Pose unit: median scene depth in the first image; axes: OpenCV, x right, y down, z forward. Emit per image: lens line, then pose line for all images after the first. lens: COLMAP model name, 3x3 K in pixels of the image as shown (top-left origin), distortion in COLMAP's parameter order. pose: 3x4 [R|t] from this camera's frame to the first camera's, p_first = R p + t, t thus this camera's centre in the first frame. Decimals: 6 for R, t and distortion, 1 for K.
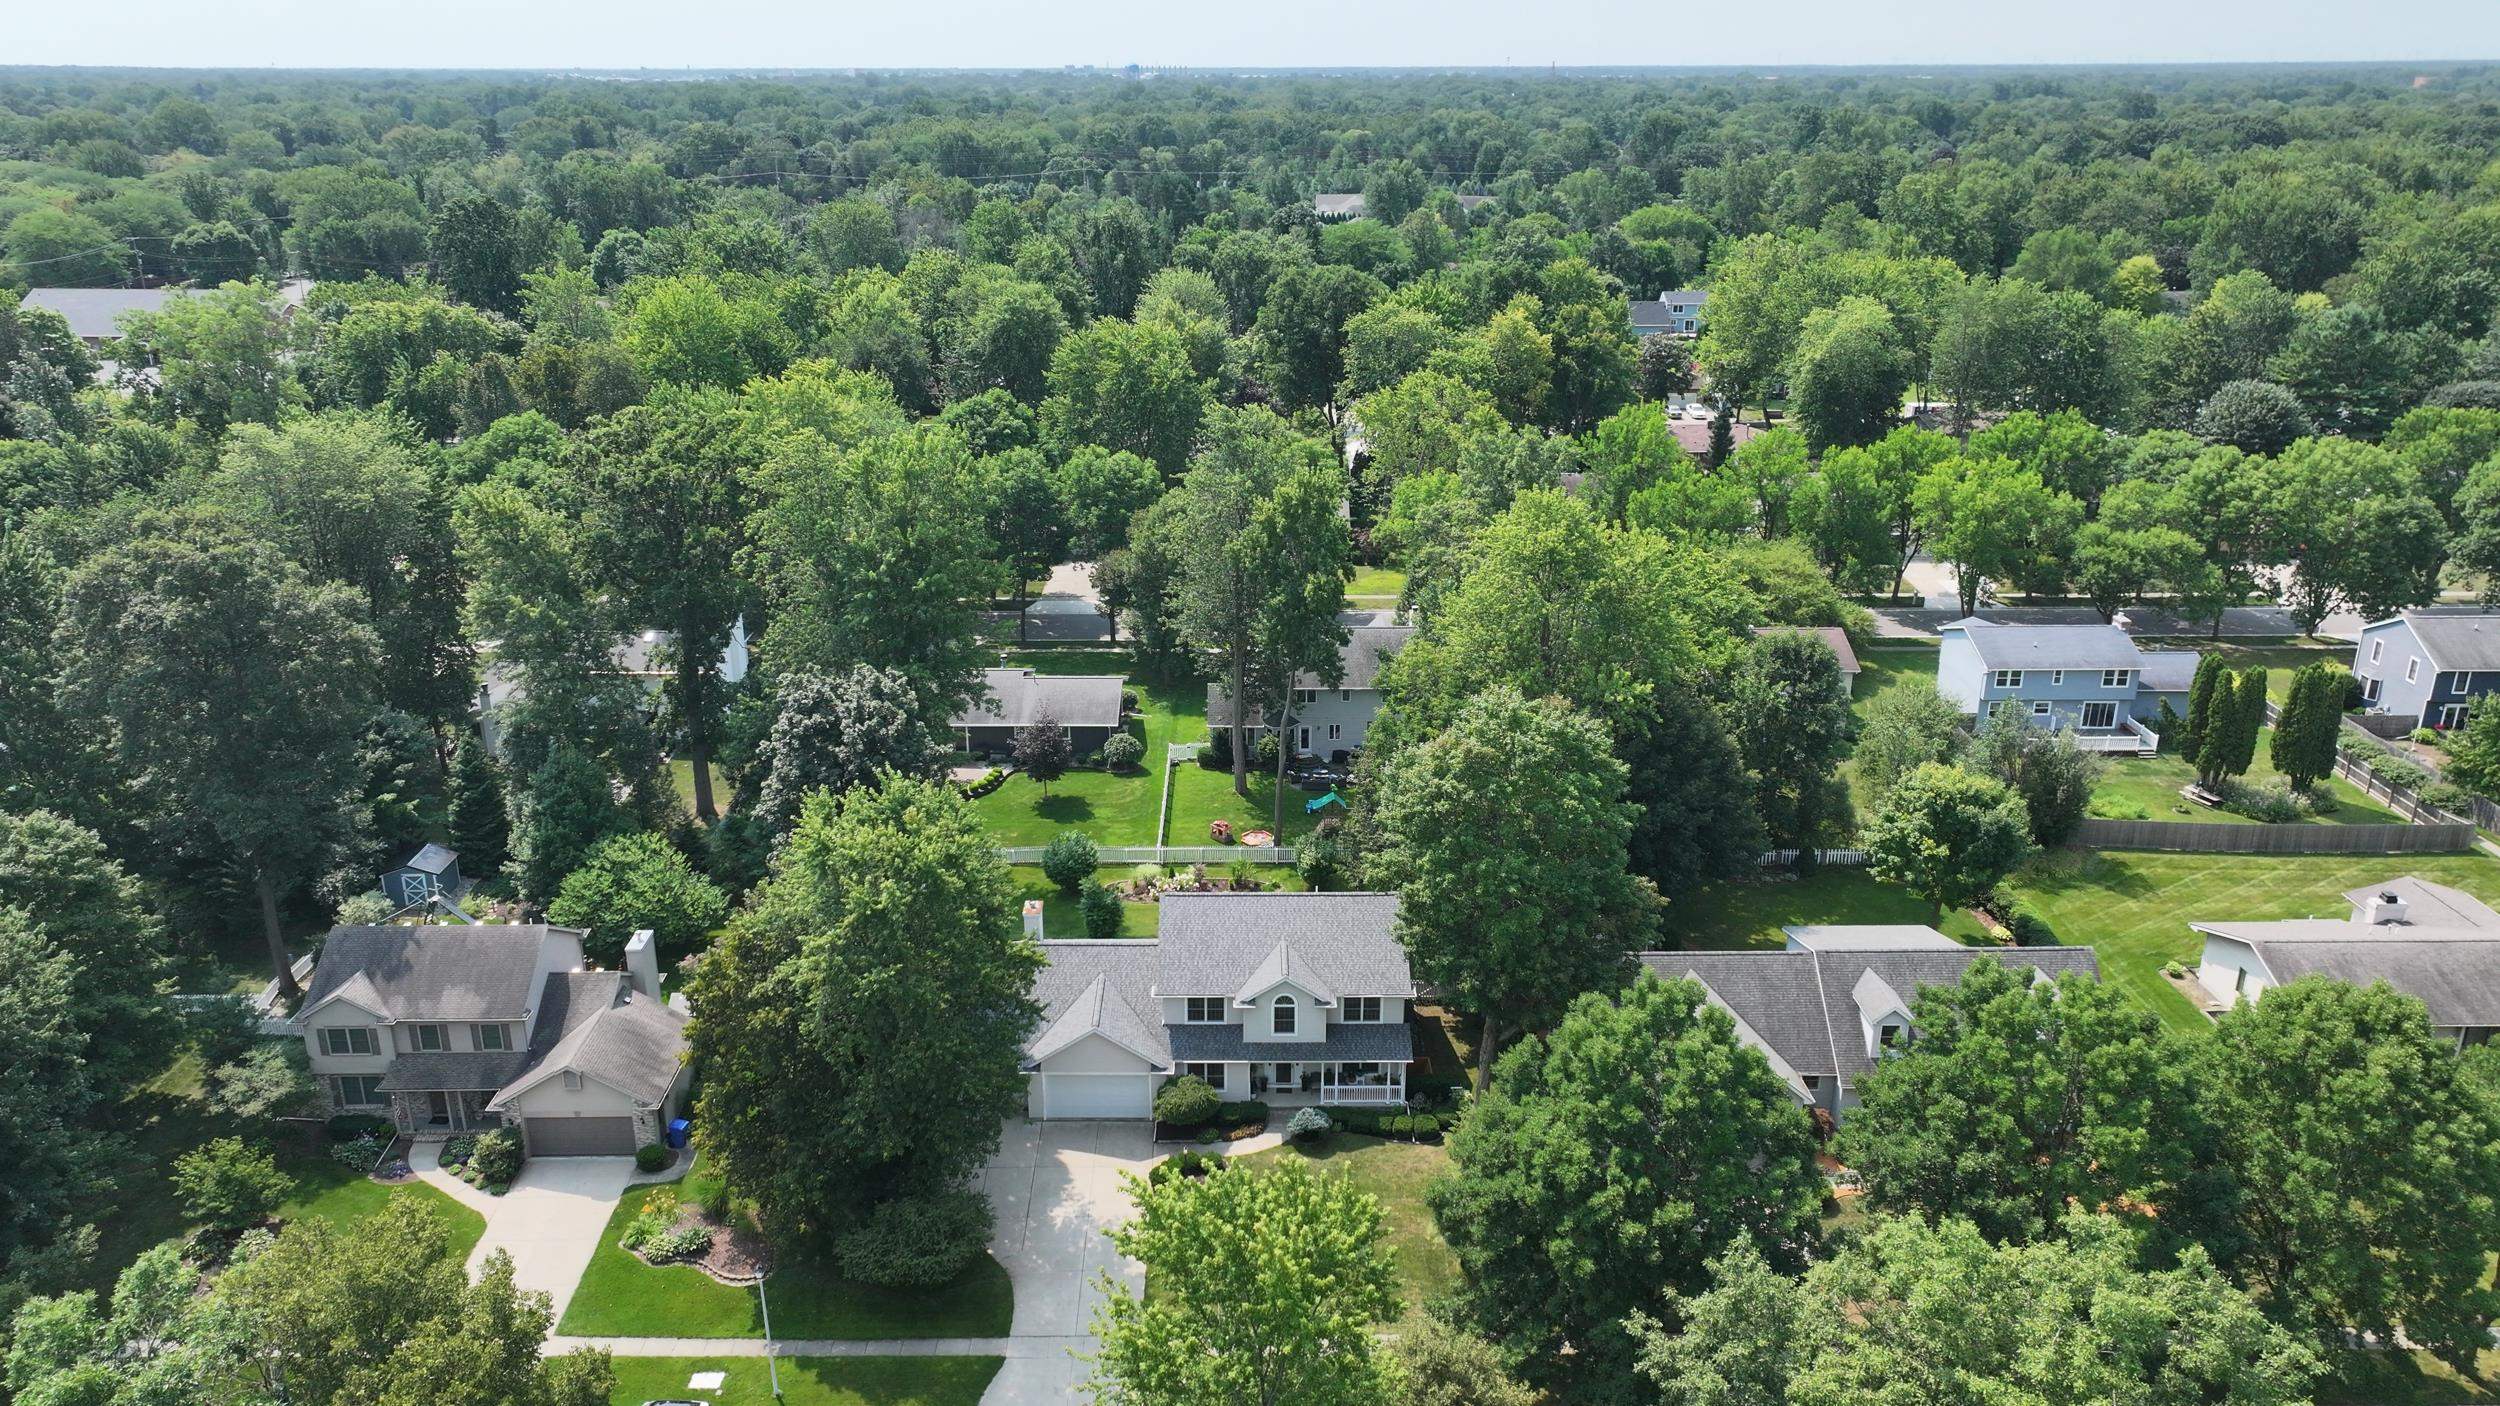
lens RADIAL K [[1719.7, 0, 1250.0], [0, 1719.7, 813.2], [0, 0, 1]] dist [0.004021, 0.002216]
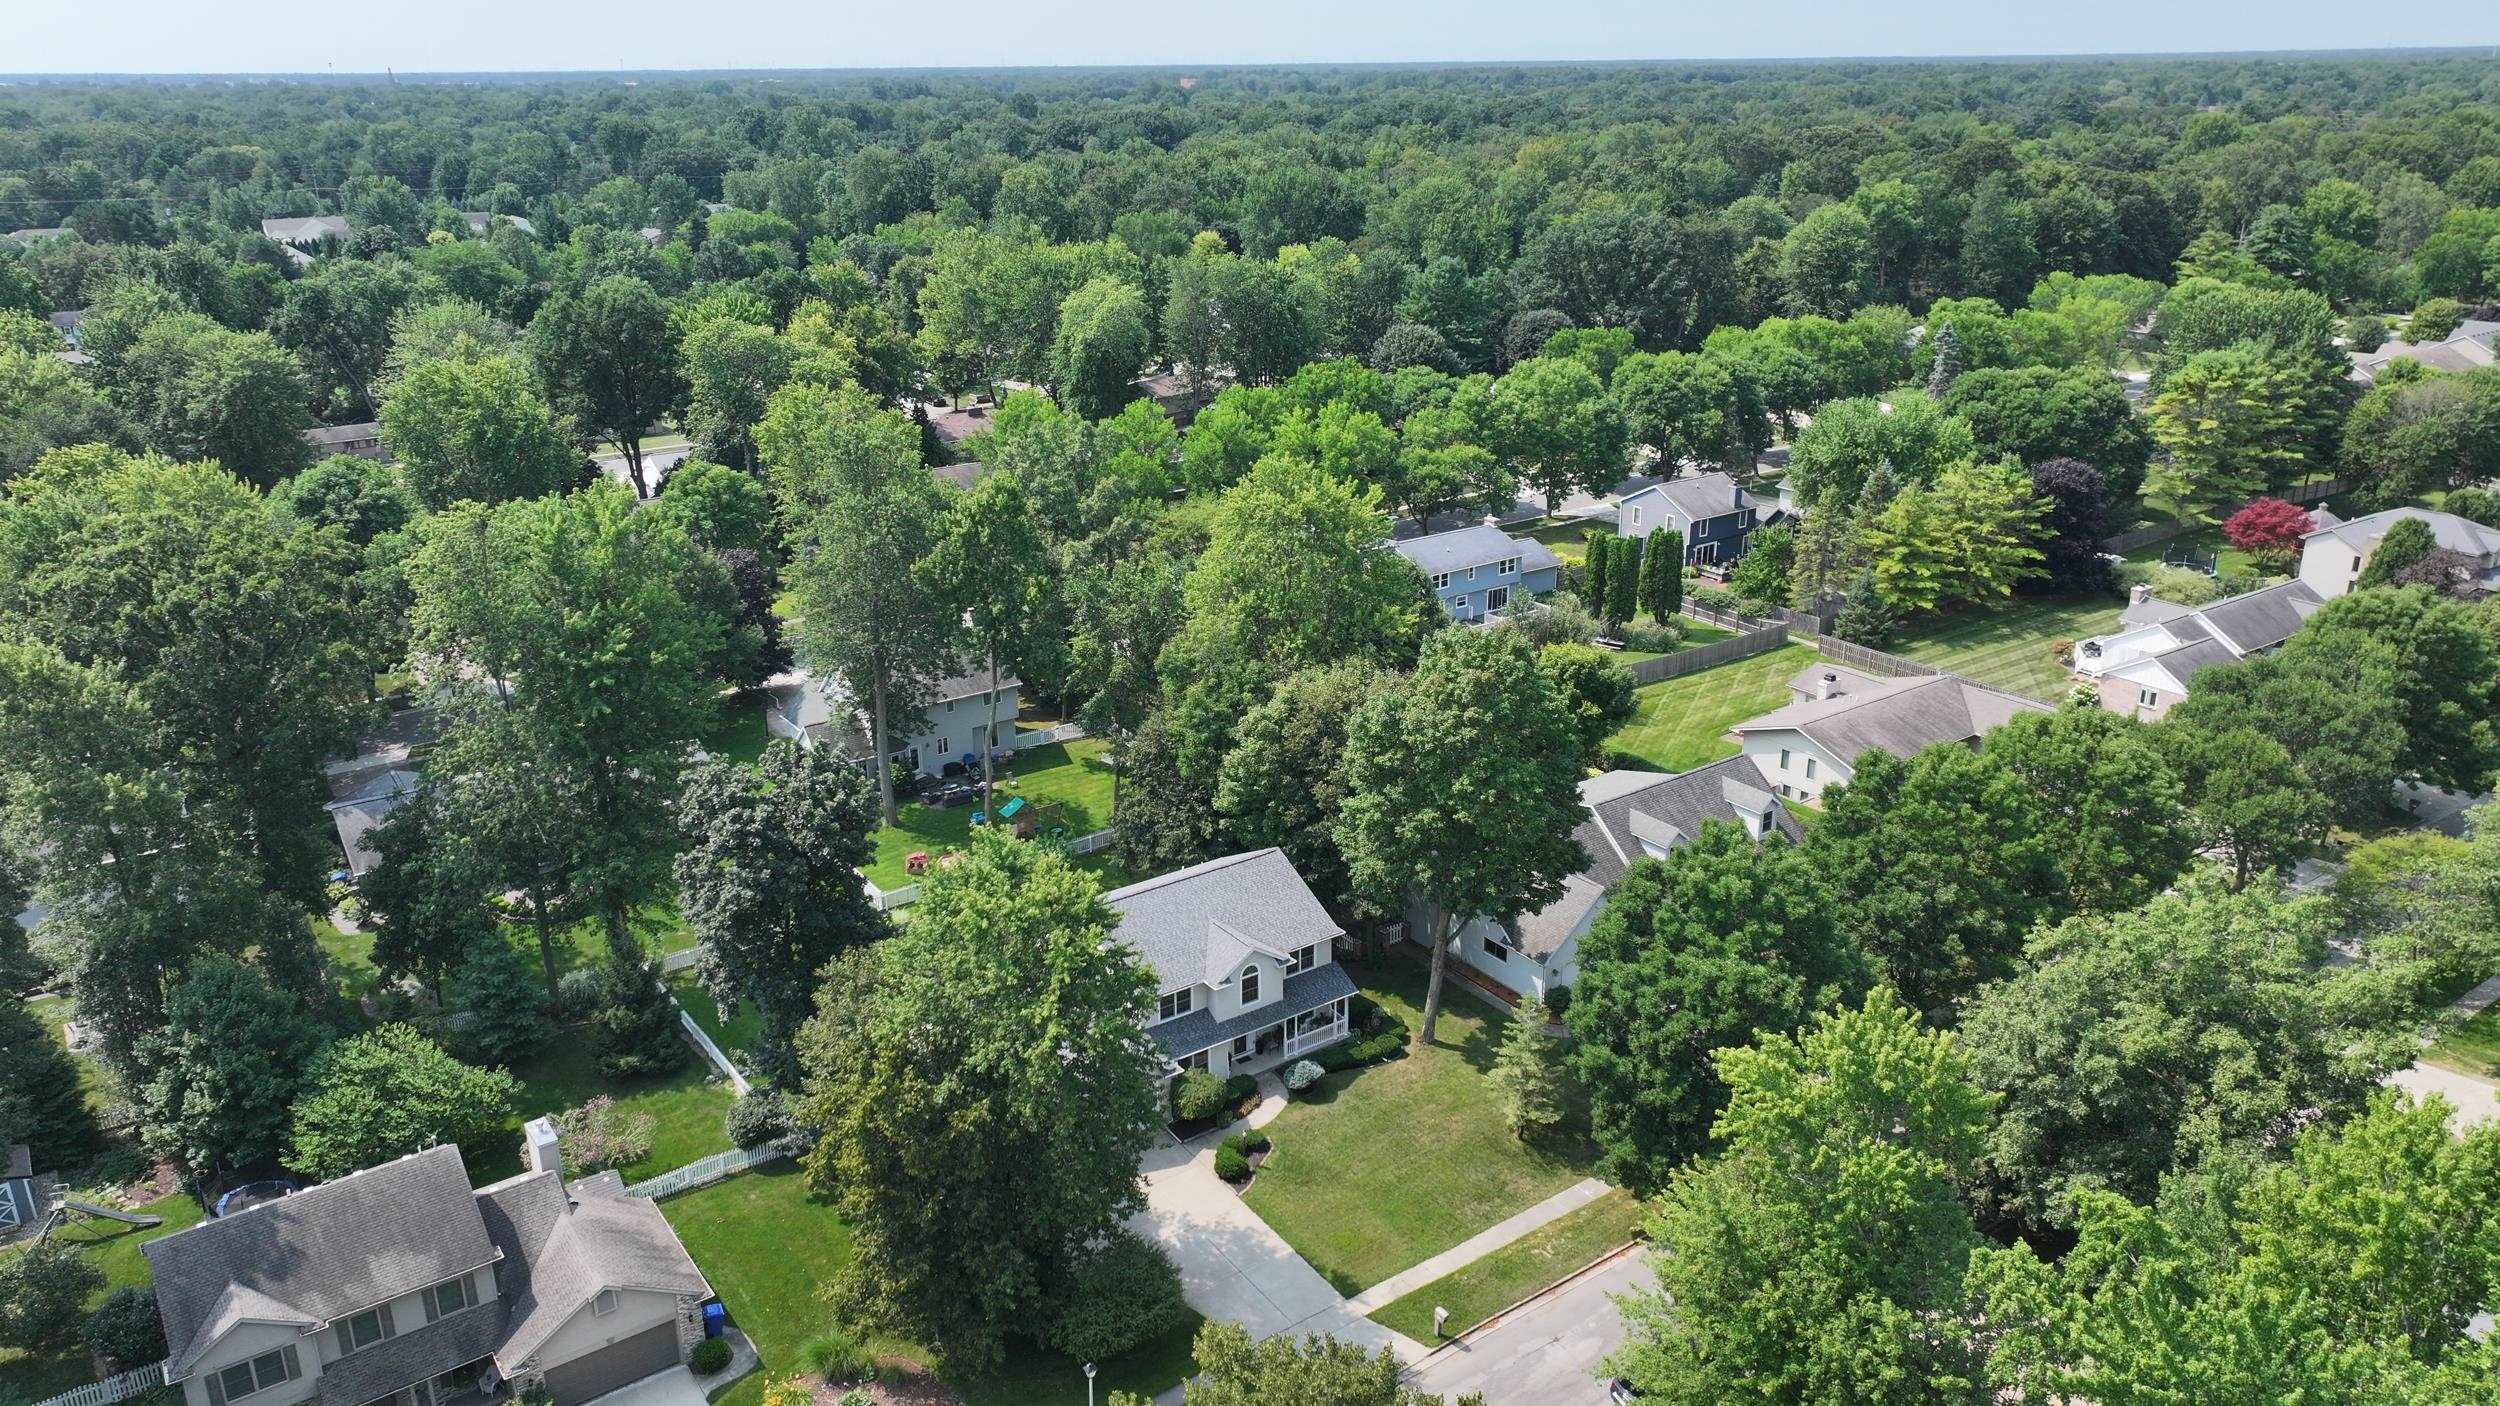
lens RADIAL K [[1719.7, 0, 1250.0], [0, 1719.7, 813.2], [0, 0, 1]] dist [0.004021, 0.002216]
pose [[0.816542, -0.235573, 0.527034, -0.491666], [0.236956, 0.969268, 0.066123, -0.049485], [-0.526414, 0.070891, 0.847268, 0.119288]]
